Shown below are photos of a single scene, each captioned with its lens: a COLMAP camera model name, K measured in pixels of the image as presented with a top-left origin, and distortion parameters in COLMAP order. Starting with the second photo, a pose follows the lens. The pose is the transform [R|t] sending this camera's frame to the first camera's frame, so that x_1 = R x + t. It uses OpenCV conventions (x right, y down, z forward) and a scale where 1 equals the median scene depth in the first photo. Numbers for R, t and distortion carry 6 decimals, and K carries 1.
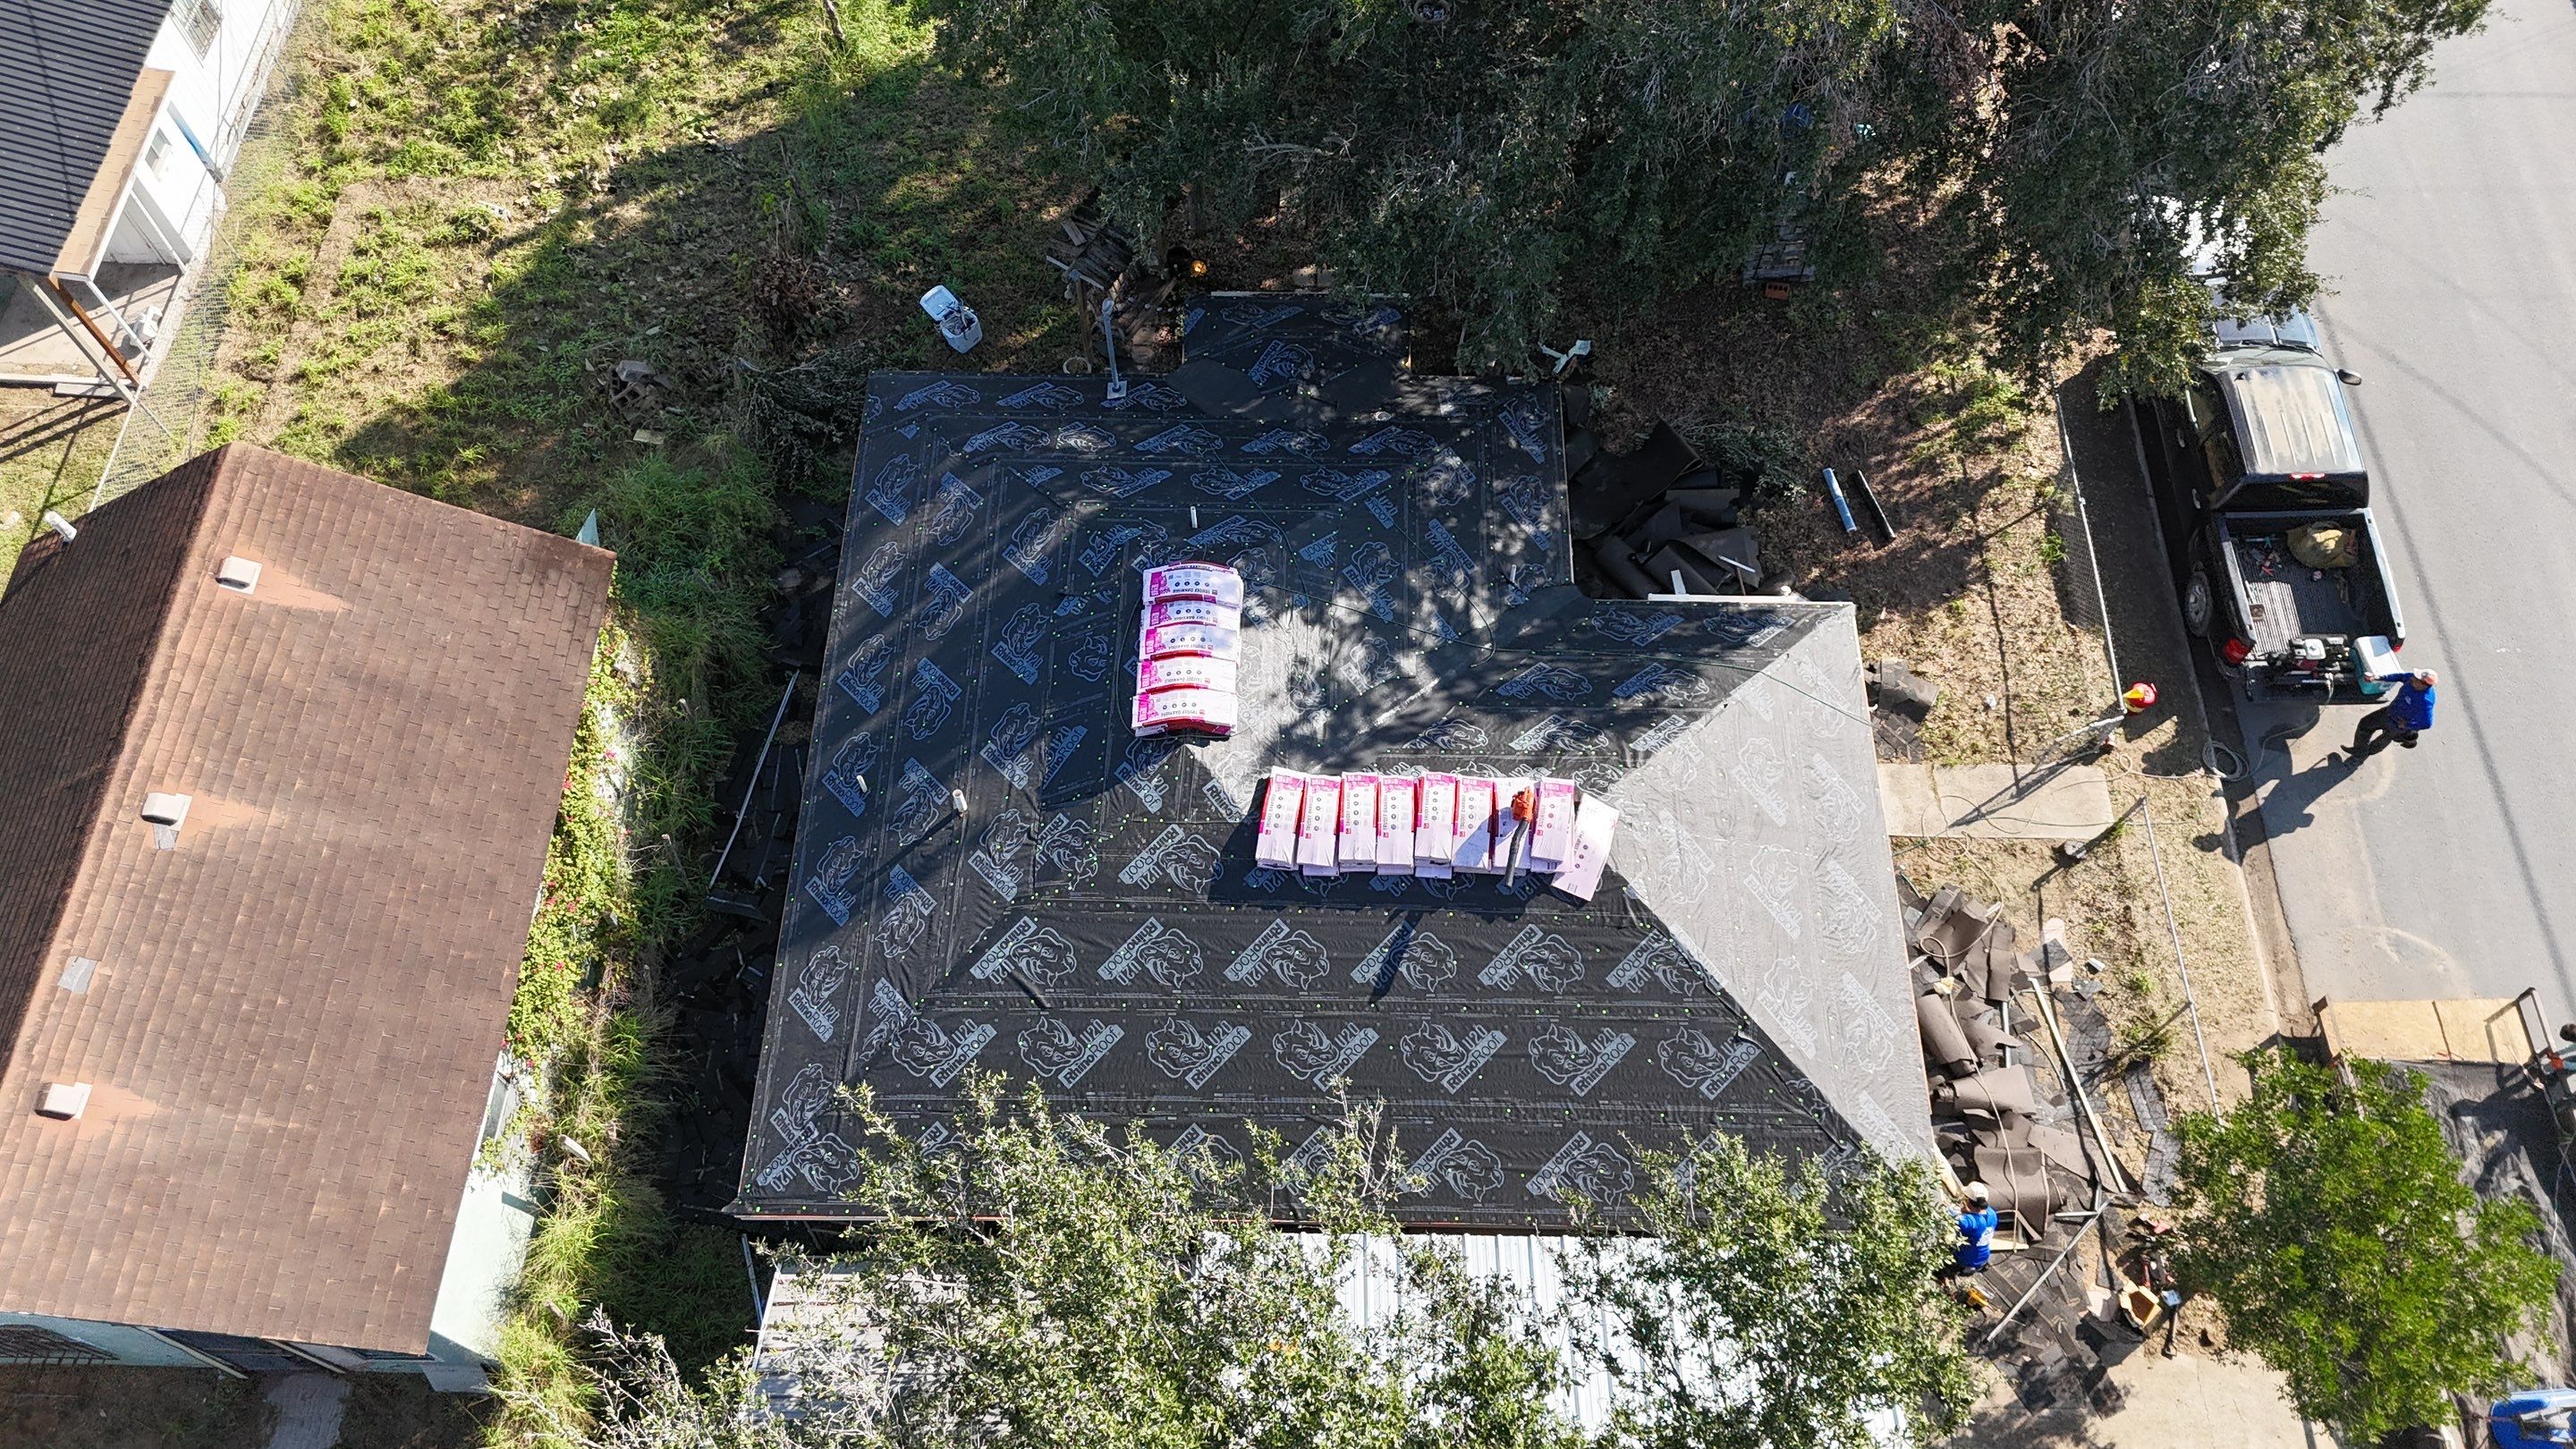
lens RADIAL K [[1900.4, 0, 1291.7], [0, 1900.4, 730.1], [0, 0, 1]] dist [0.078642, -0.077050]
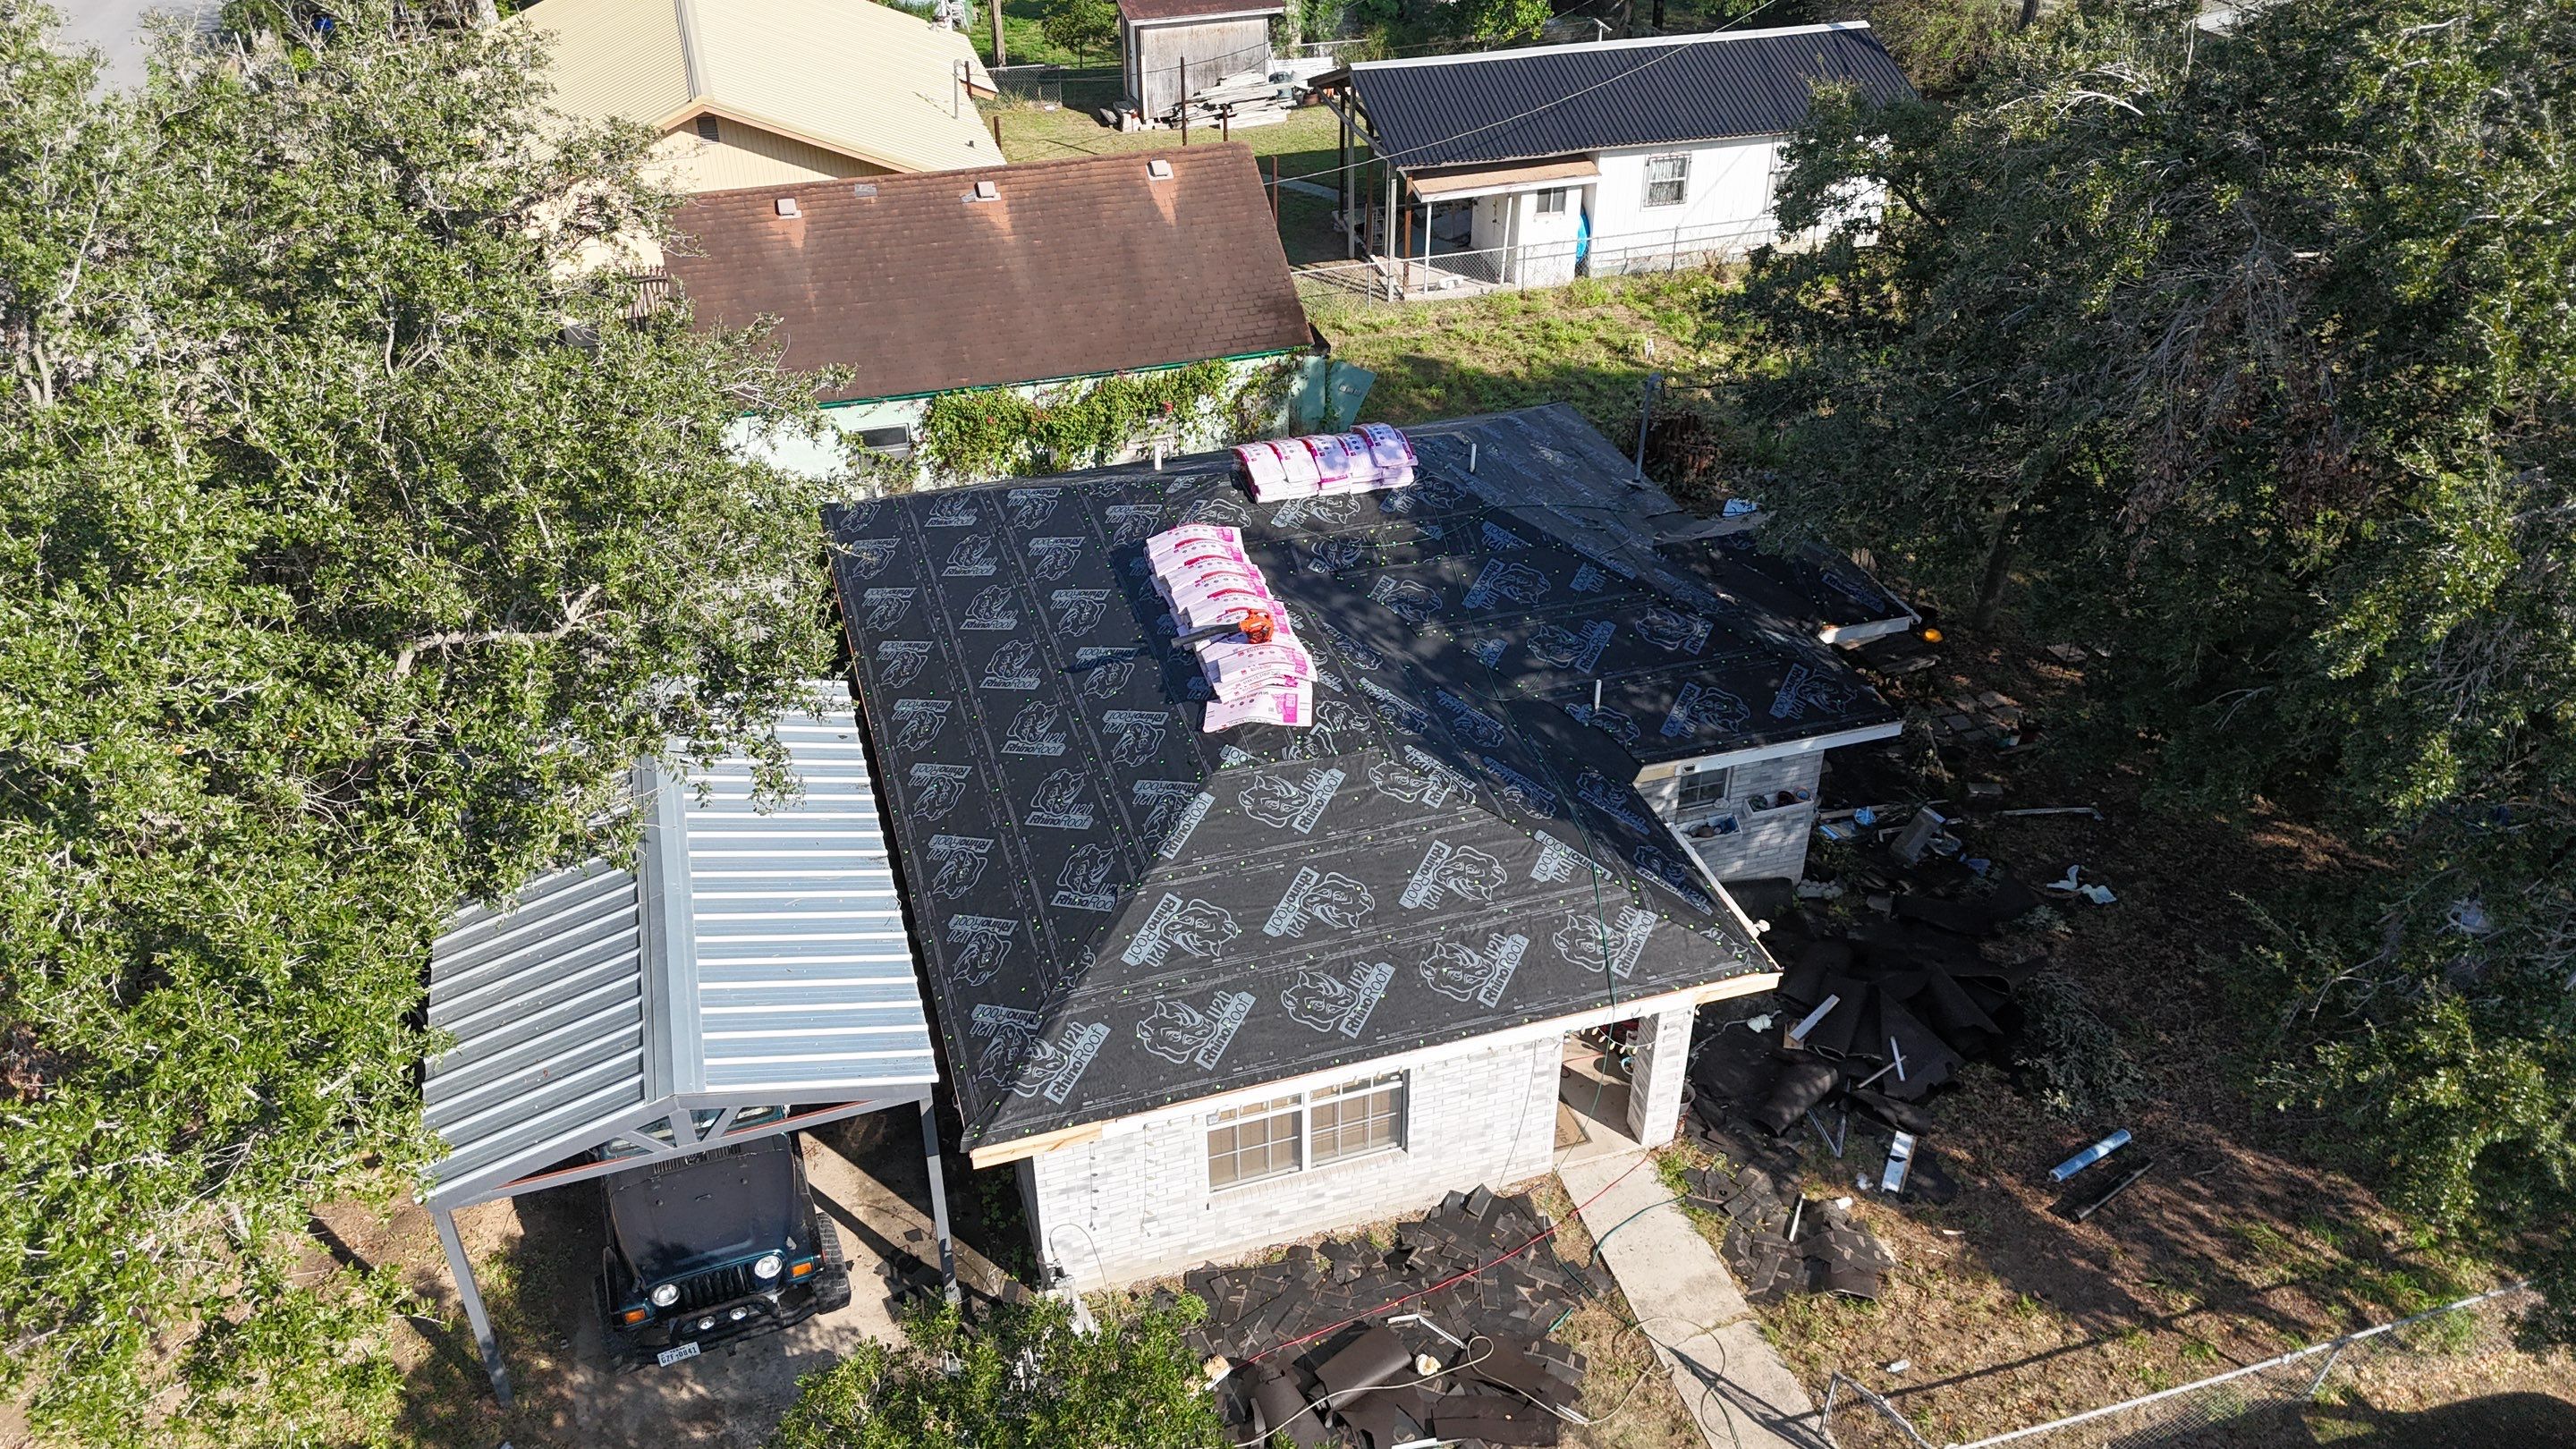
lens RADIAL K [[1900.4, 0, 1294.7], [0, 1900.4, 726.5], [0, 0, 1]] dist [0.078642, -0.077050]
pose [[0.317400, 0.531359, -0.785440, 0.869687], [-0.831288, 0.554460, 0.039172, 0.012632], [0.456310, 0.640493, 0.617698, 0.414680]]
